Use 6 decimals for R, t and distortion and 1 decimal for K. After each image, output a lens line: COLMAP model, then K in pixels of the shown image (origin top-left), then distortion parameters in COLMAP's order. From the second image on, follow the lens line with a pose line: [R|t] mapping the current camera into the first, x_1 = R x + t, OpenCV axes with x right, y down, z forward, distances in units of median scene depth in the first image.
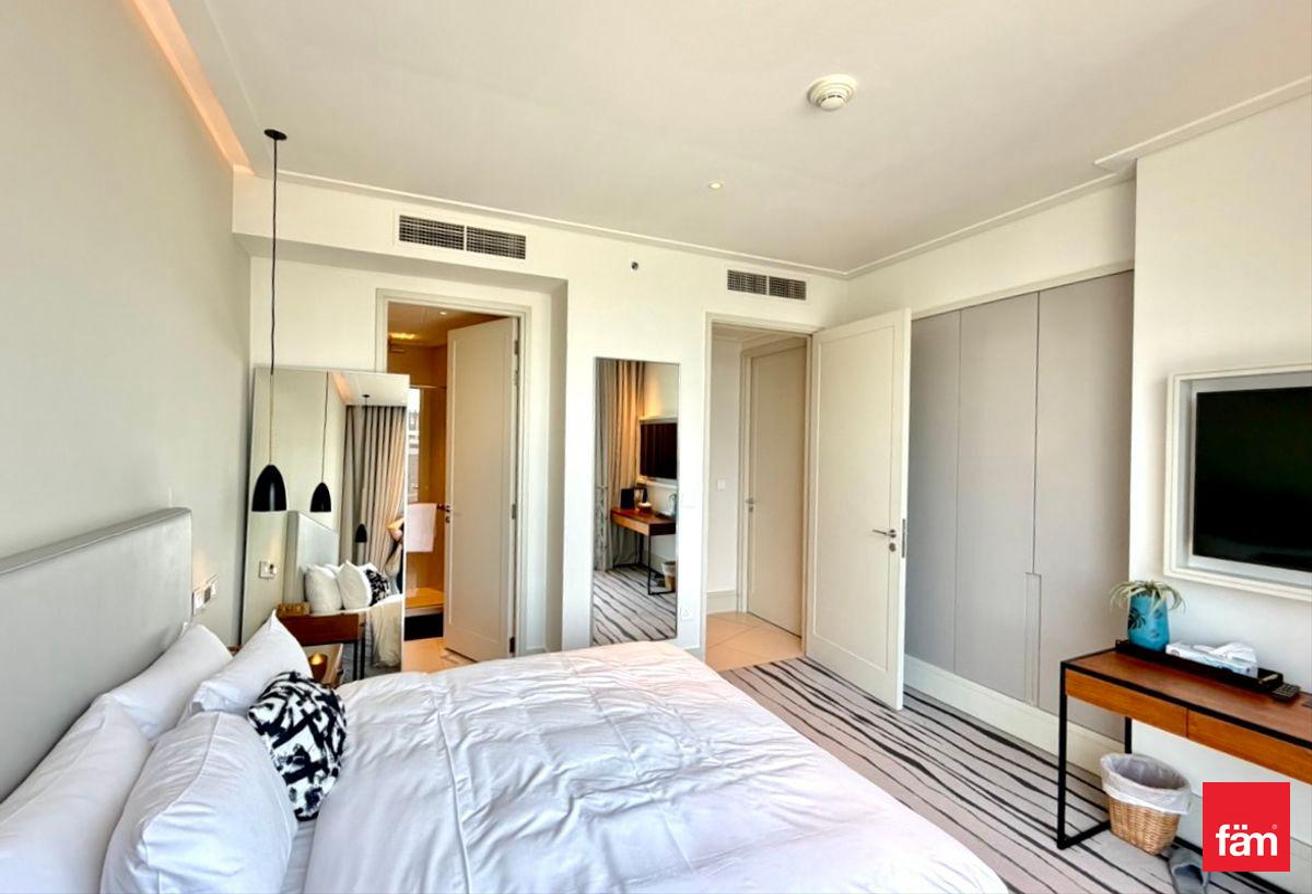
lens RADIAL K [[529.0, 0, 656.0], [0, 529.0, 447.0], [0, 0, 1]] dist [0.000390, 0.000014]
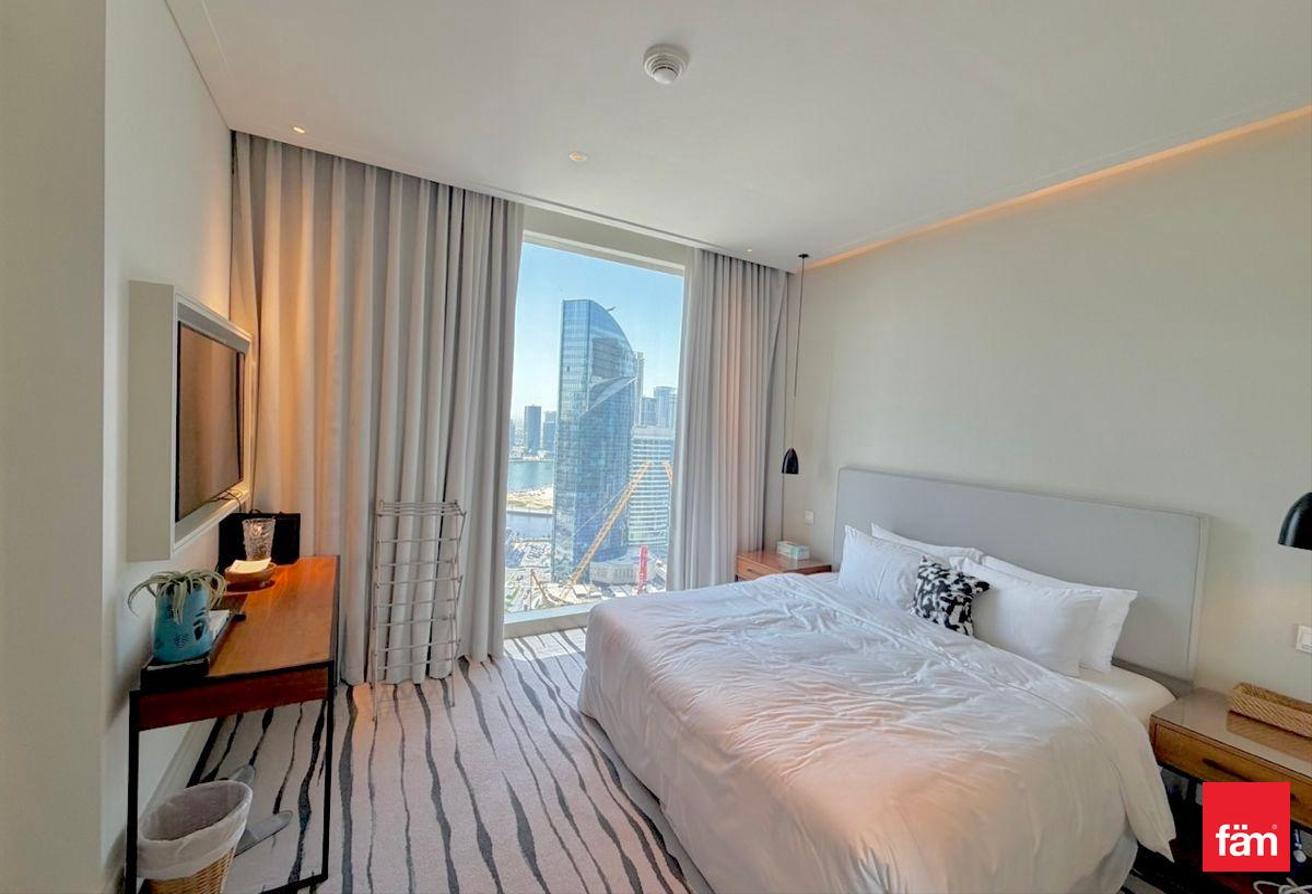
lens RADIAL K [[529.0, 0, 656.0], [0, 529.0, 447.0], [0, 0, 1]] dist [0.000390, 0.000014]
pose [[-0.994626, -0.062725, -0.082367, 0.506778], [-0.066757, 0.996655, 0.047149, -0.007178], [0.079134, 0.052394, -0.995486, 2.661541]]
